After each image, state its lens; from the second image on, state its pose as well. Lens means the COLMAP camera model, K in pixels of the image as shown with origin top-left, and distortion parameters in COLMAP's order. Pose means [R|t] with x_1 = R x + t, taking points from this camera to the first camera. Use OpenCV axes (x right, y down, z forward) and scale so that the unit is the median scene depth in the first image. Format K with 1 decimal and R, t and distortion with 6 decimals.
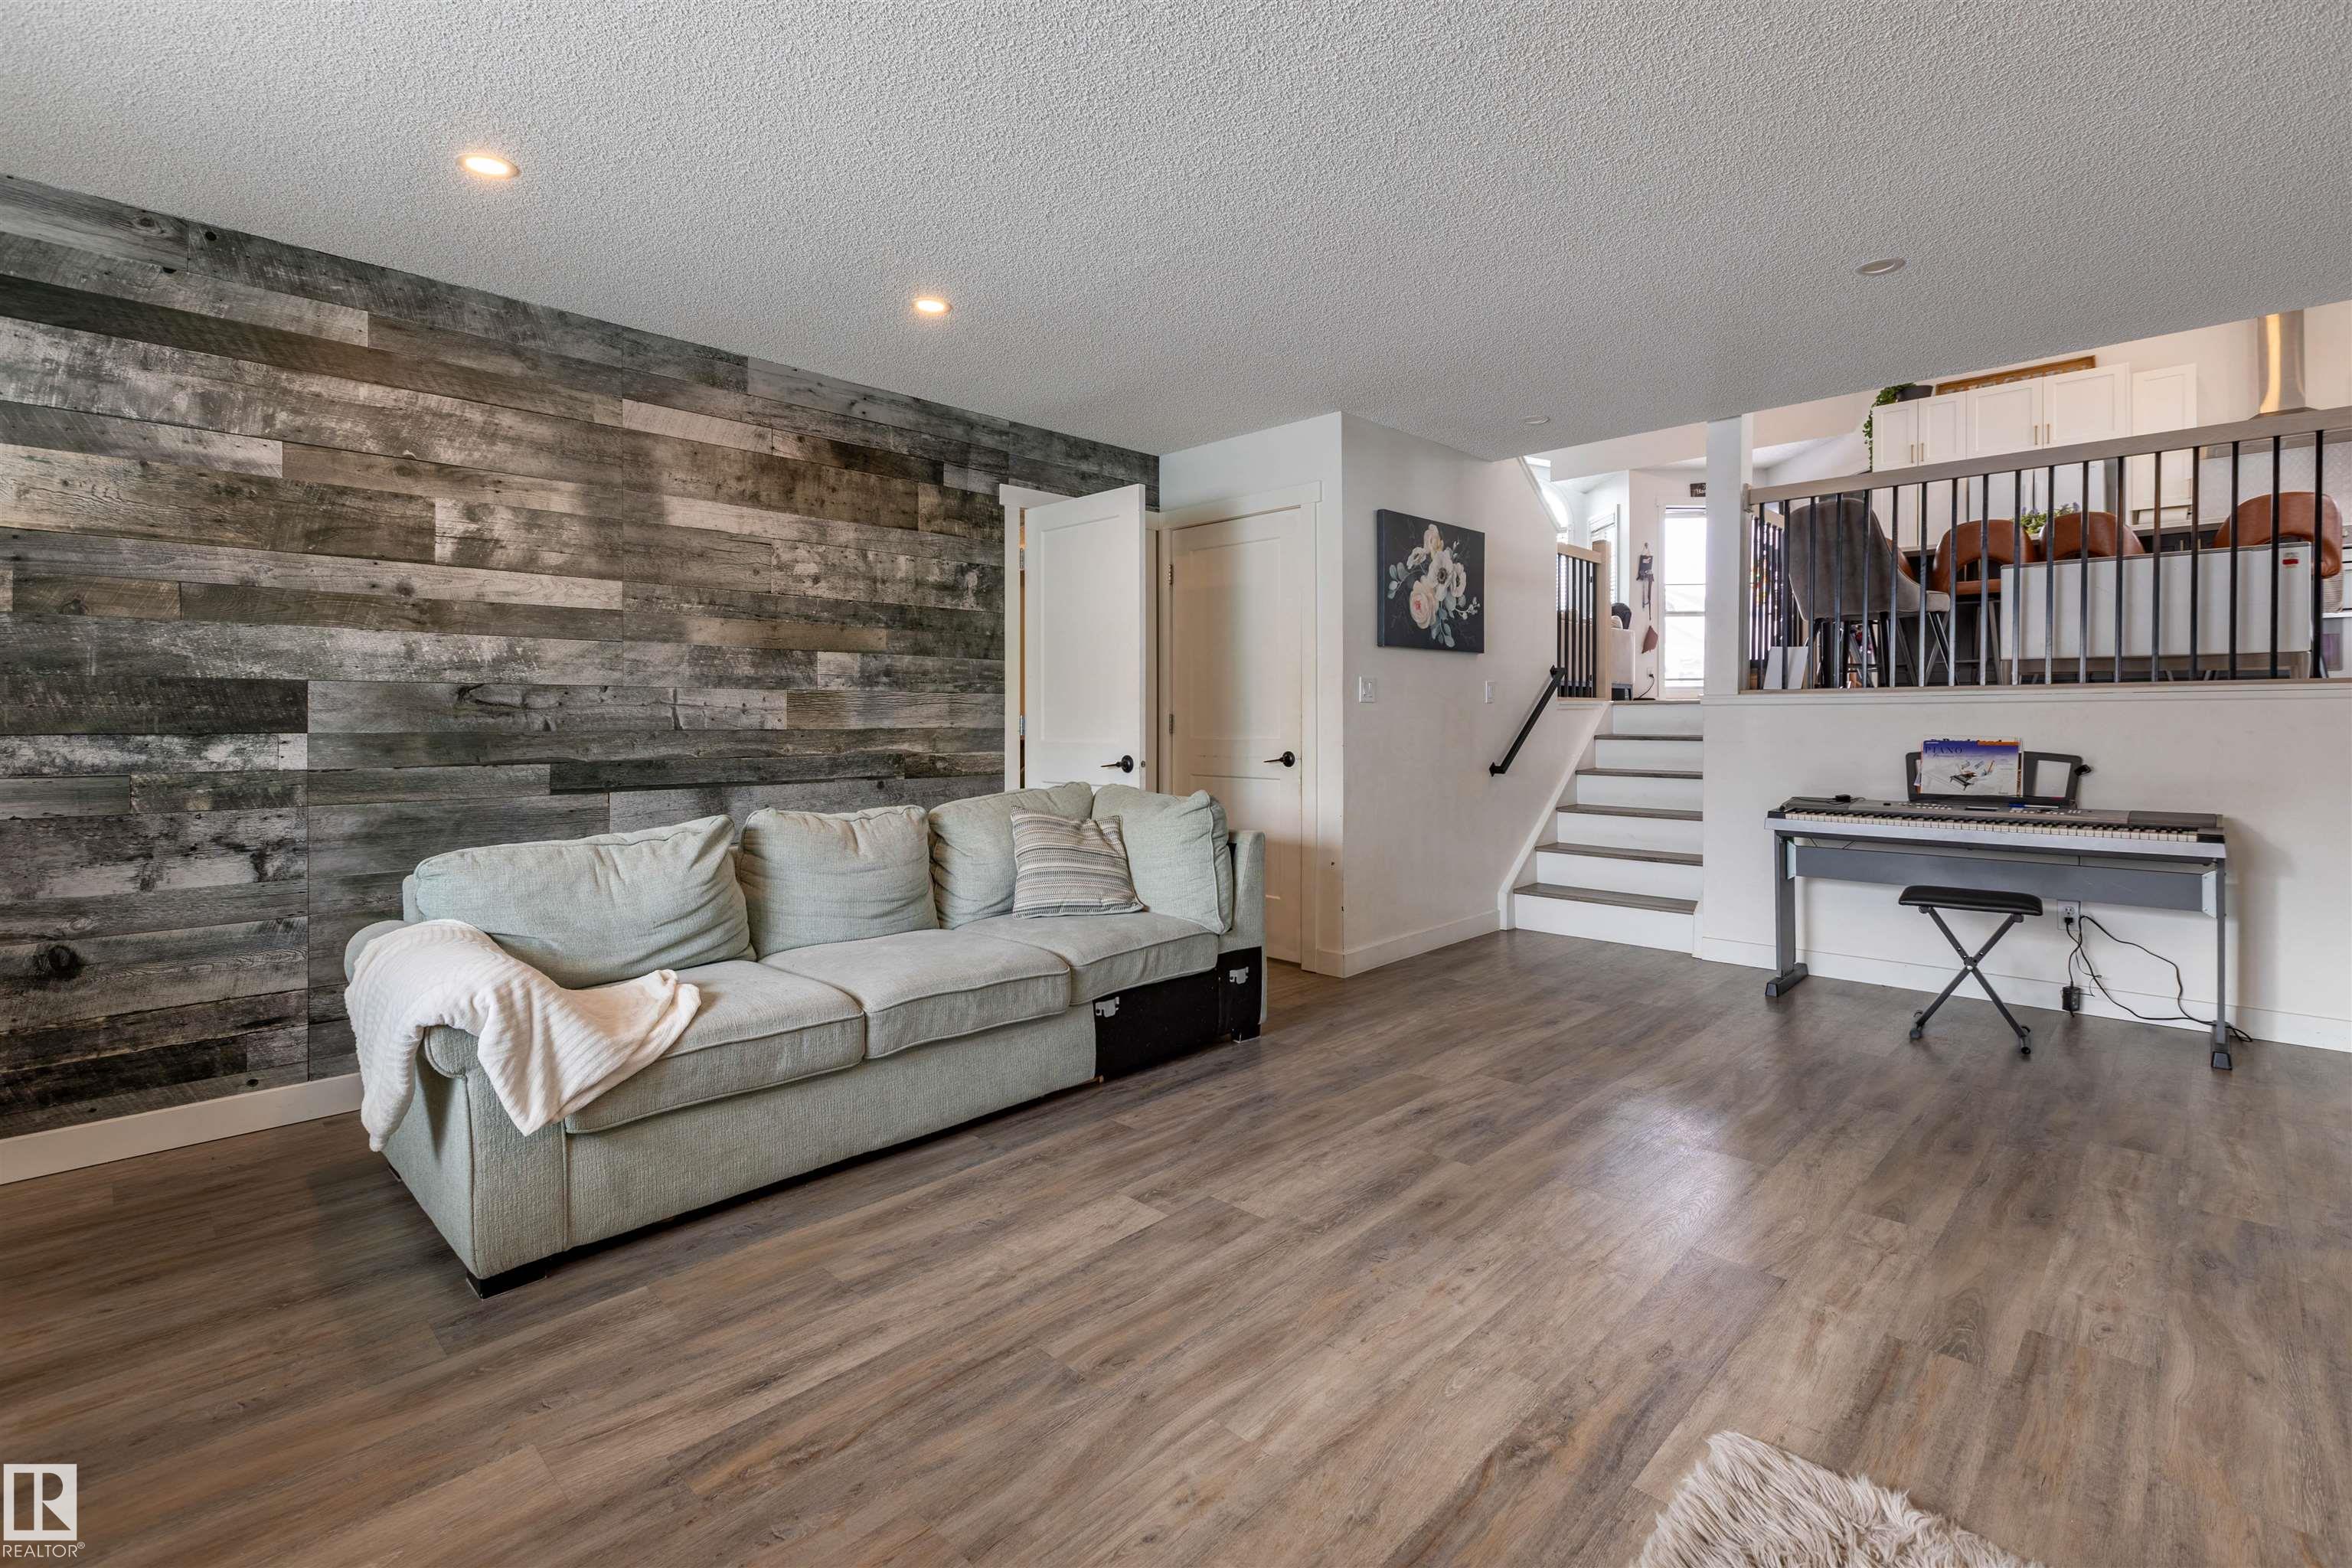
lens RADIAL K [[1065.5, 0, 1176.0], [0, 1065.5, 723.9], [0, 0, 1]] dist [-0.000735, 0.000180]
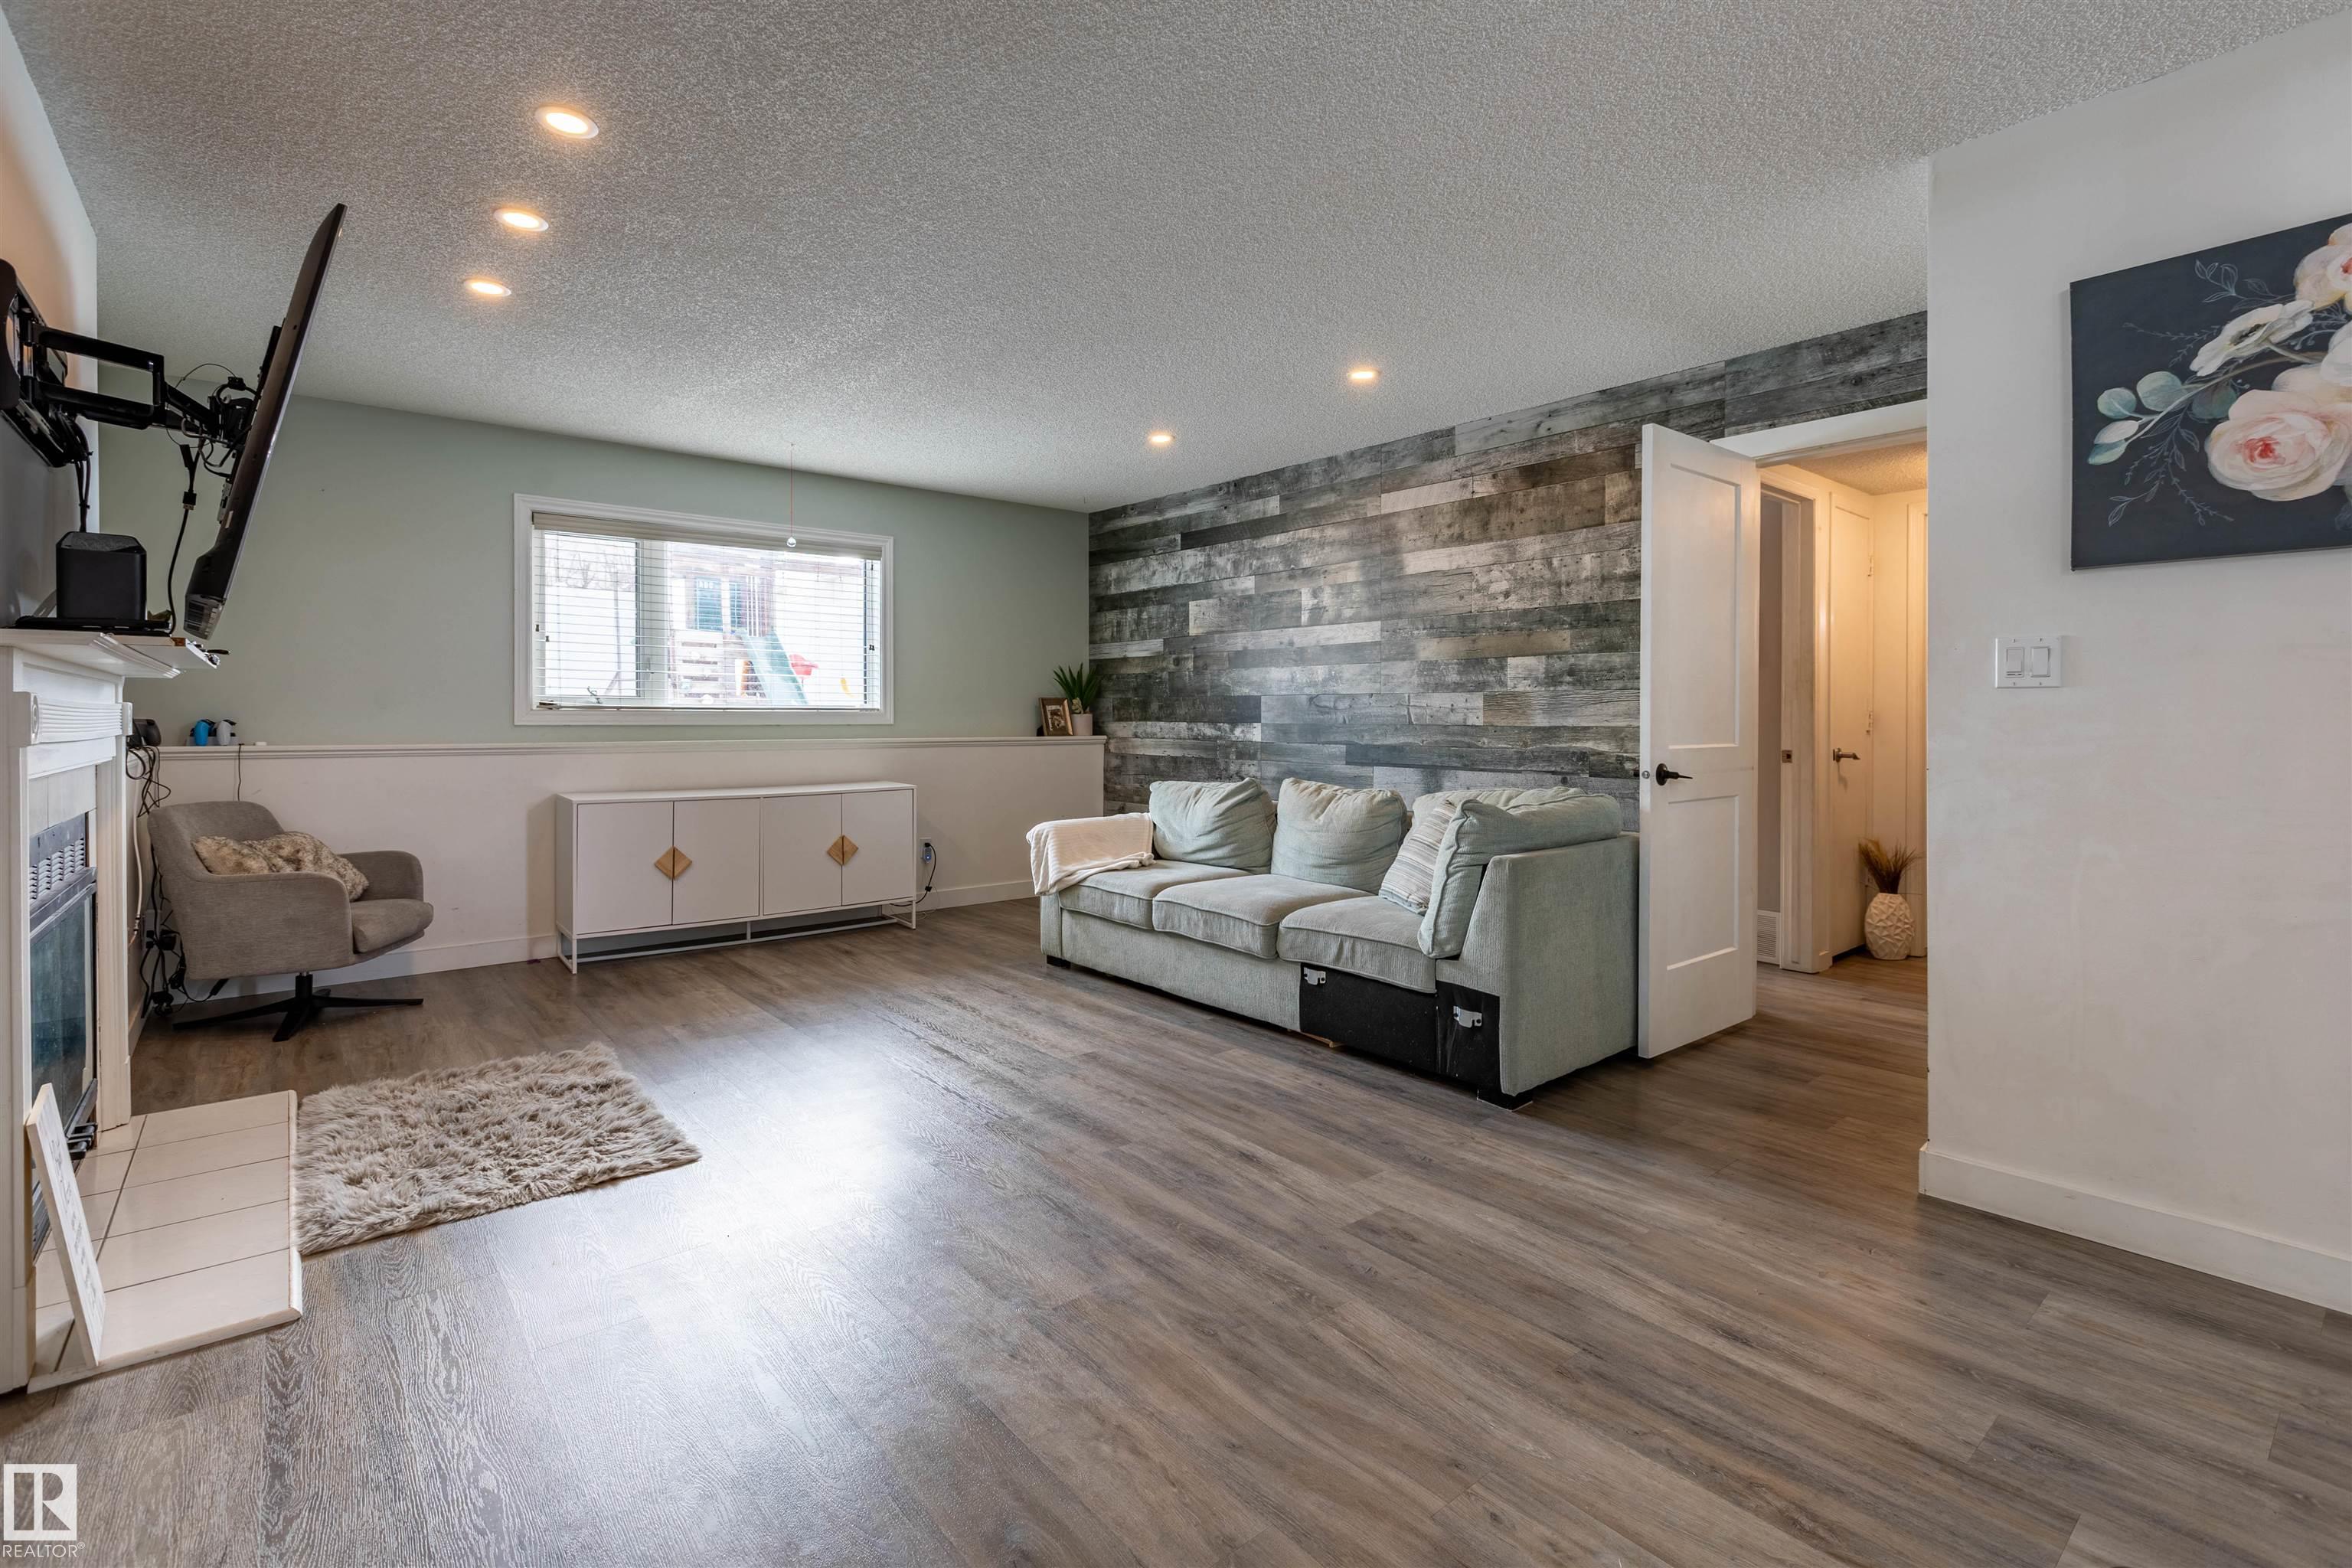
lens RADIAL K [[1065.5, 0, 1176.0], [0, 1065.5, 723.9], [0, 0, 1]] dist [-0.000735, 0.000180]
pose [[-0.092309, 0.010415, -0.995676, 0.918259], [-0.005901, 0.999922, 0.011007, -0.008169], [0.995713, 0.006892, -0.092241, 0.831878]]
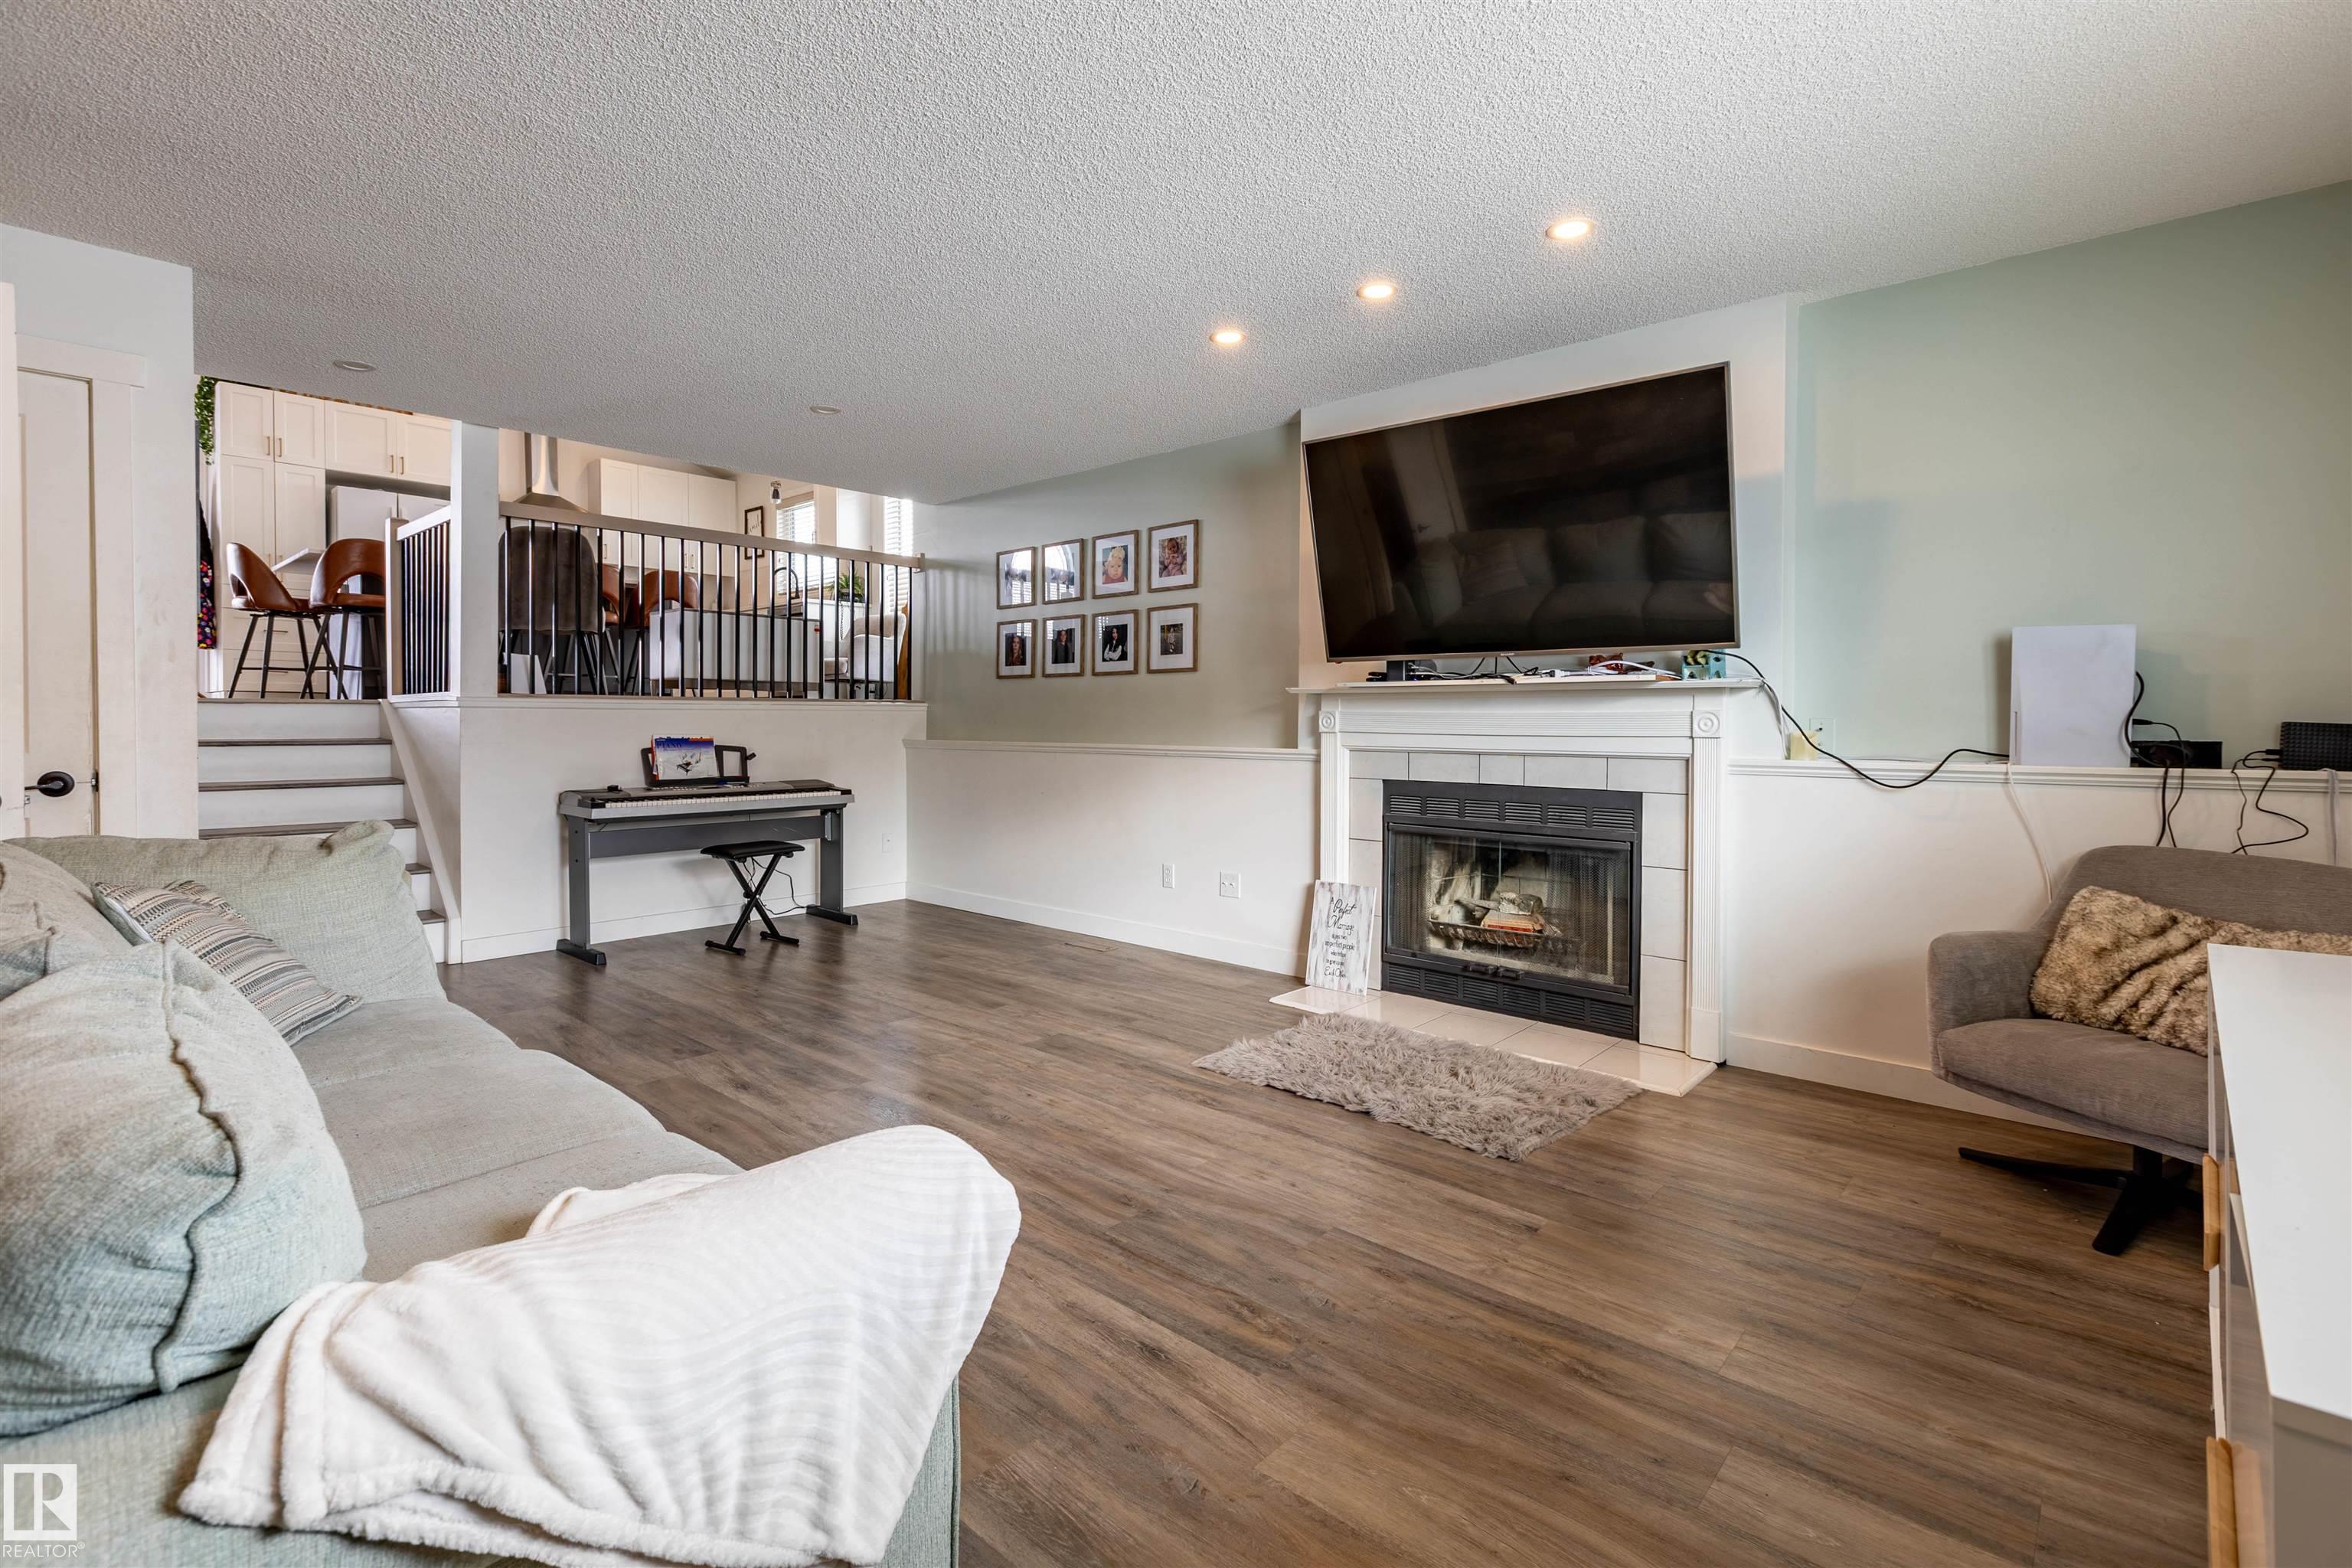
lens RADIAL K [[1081.5, 0, 1167.1], [0, 1081.5, 745.6], [0, 0, 1]] dist [-0.003334, -0.000189]
pose [[-0.034490, -0.019768, 0.999210, -0.702641], [0.003291, 0.999797, 0.019894, 0.000510], [-0.999400, 0.003975, -0.034418, 0.497540]]
